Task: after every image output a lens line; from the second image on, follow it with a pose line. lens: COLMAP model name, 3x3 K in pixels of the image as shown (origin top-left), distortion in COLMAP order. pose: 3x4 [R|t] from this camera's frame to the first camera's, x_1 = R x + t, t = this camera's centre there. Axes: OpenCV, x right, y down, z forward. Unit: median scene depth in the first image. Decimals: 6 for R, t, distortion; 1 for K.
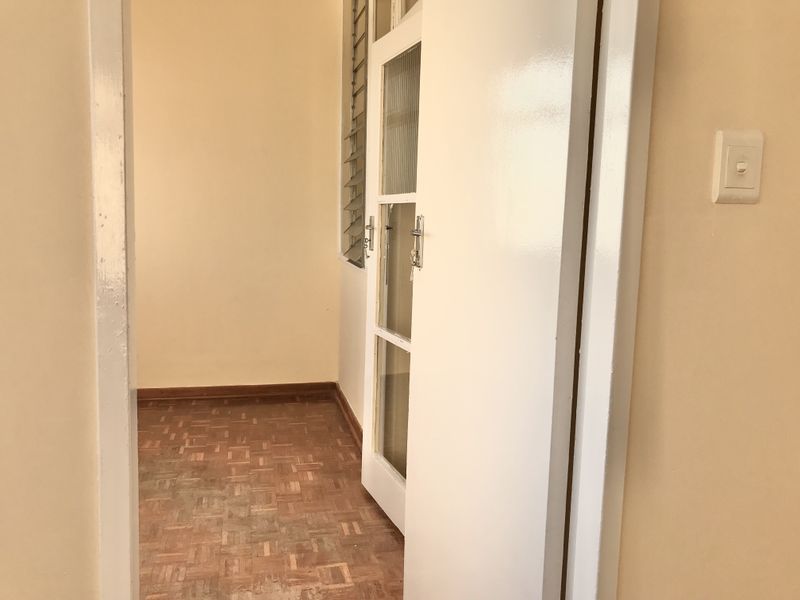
lens RADIAL K [[708.4, 0, 398.5], [0, 708.4, 299.4], [0, 0, 1]] dist [-0.001724, -0.006212]
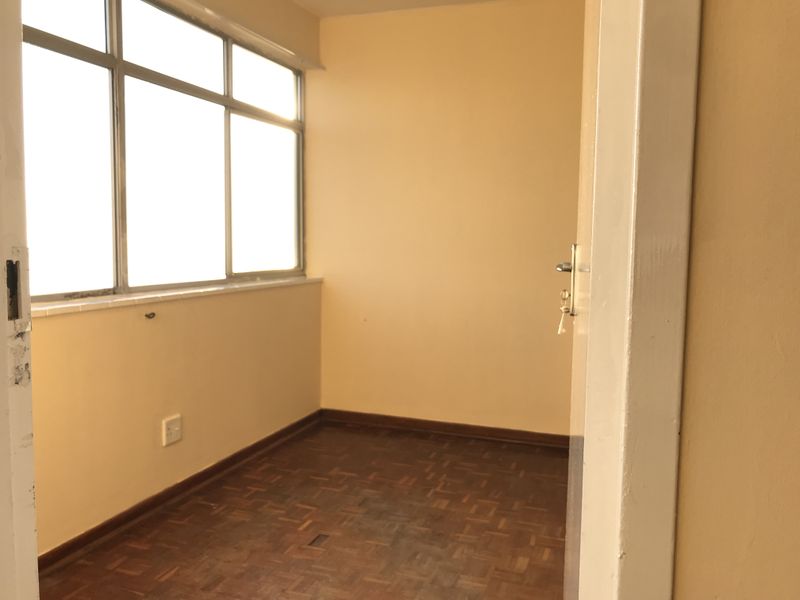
lens RADIAL K [[708.4, 0, 400.6], [0, 708.4, 300.1], [0, 0, 1]] dist [-0.001724, -0.006212]
pose [[0.841215, 0.041567, -0.539101, 0.165367], [-0.062247, 0.997856, -0.020192, -0.022957], [0.537106, 0.050543, 0.841999, 0.180765]]
